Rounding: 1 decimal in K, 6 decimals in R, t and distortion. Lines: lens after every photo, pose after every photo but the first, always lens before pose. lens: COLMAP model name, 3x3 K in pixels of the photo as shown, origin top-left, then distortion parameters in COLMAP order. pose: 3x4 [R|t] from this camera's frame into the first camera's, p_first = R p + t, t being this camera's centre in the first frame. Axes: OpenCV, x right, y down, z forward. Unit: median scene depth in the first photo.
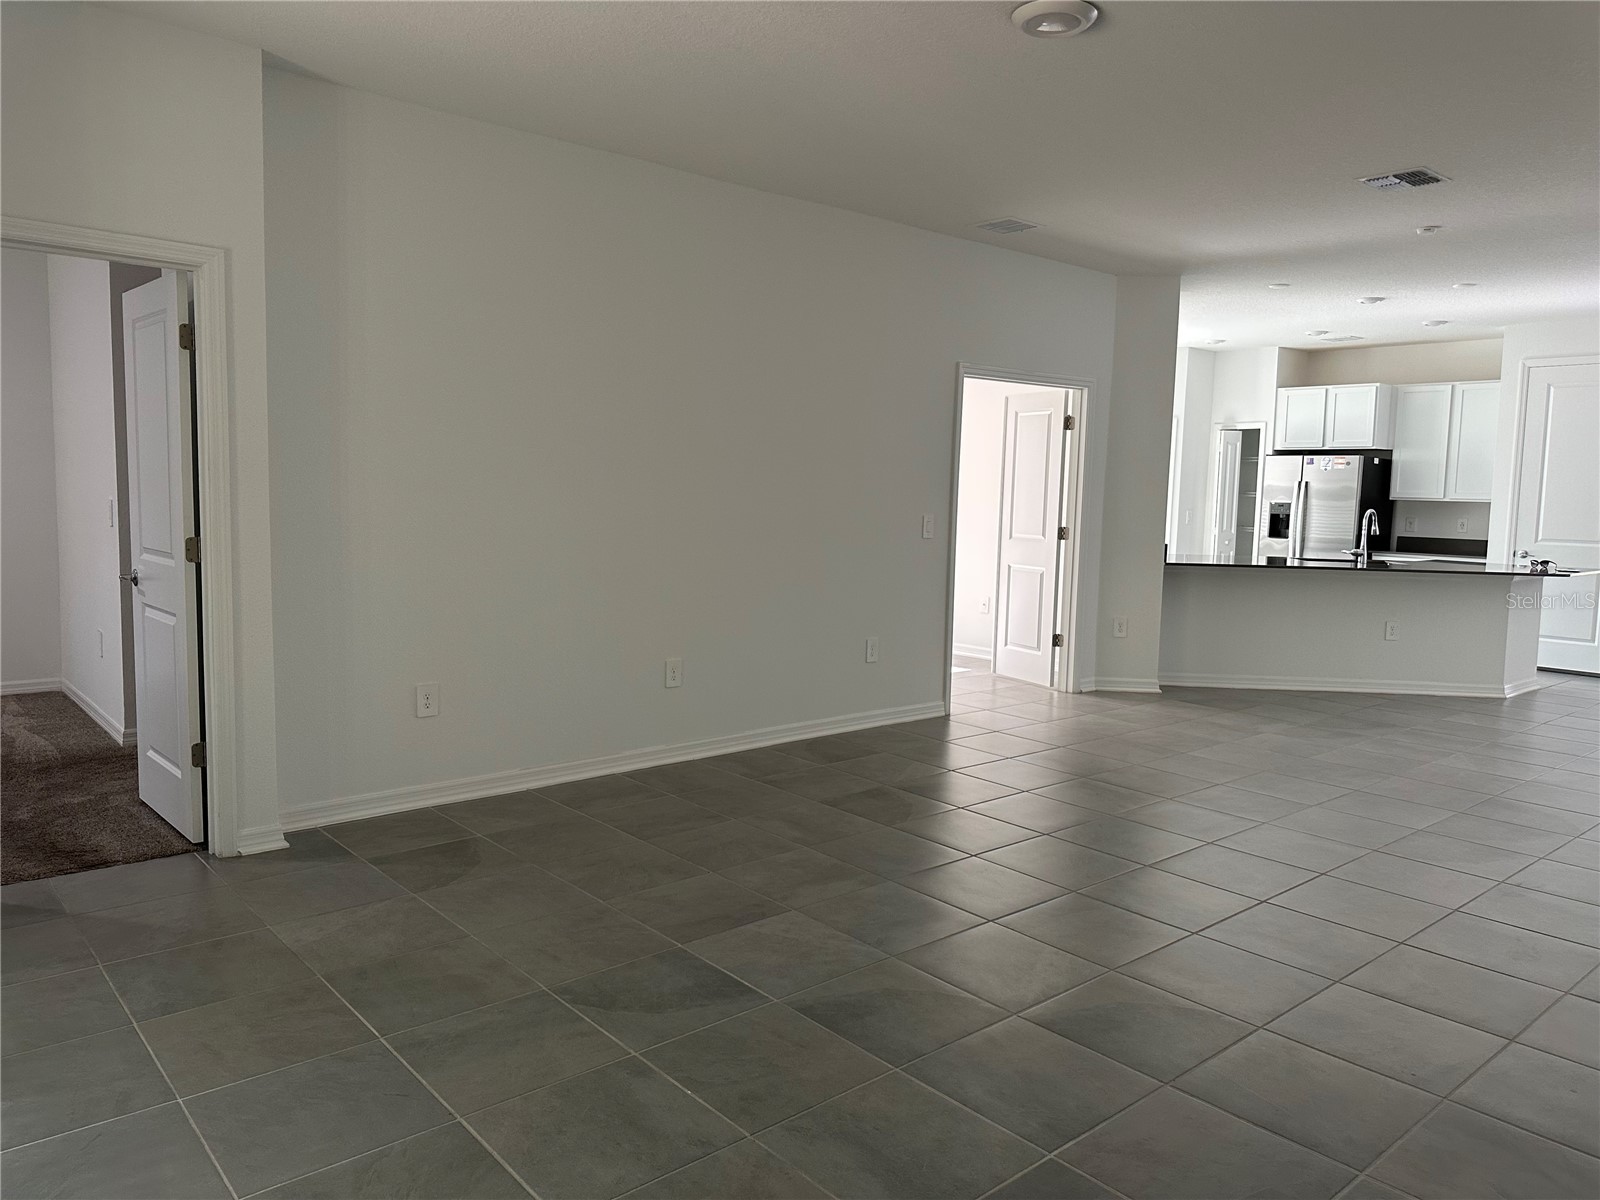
lens RADIAL K [[1139.0, 0, 799.3], [0, 1139.0, 596.2], [0, 0, 1]] dist [-0.011943, -0.013590]
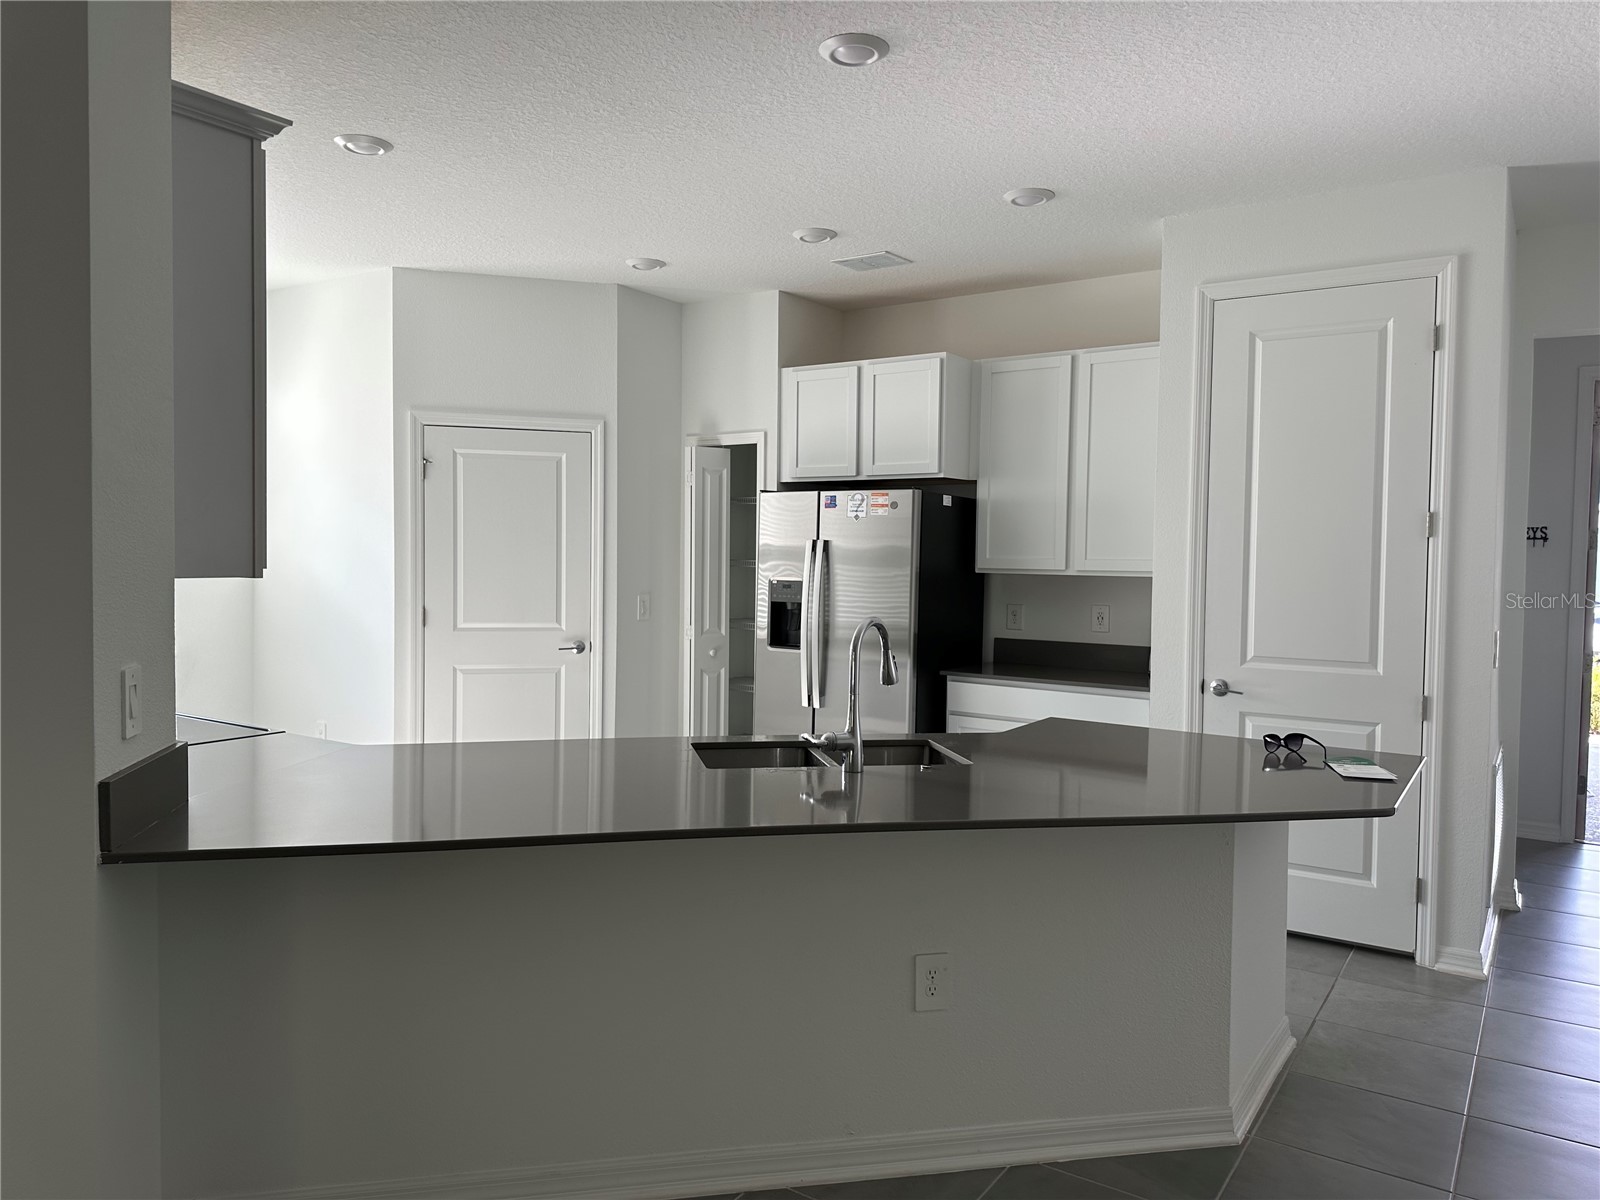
lens RADIAL K [[1139.0, 0, 799.3], [0, 1139.0, 599.4], [0, 0, 1]] dist [-0.011943, -0.013590]
pose [[0.962571, -0.021231, 0.270196, 0.293351], [0.034227, 0.998468, -0.043477, -0.051749], [-0.268859, 0.051098, 0.961823, 0.503421]]
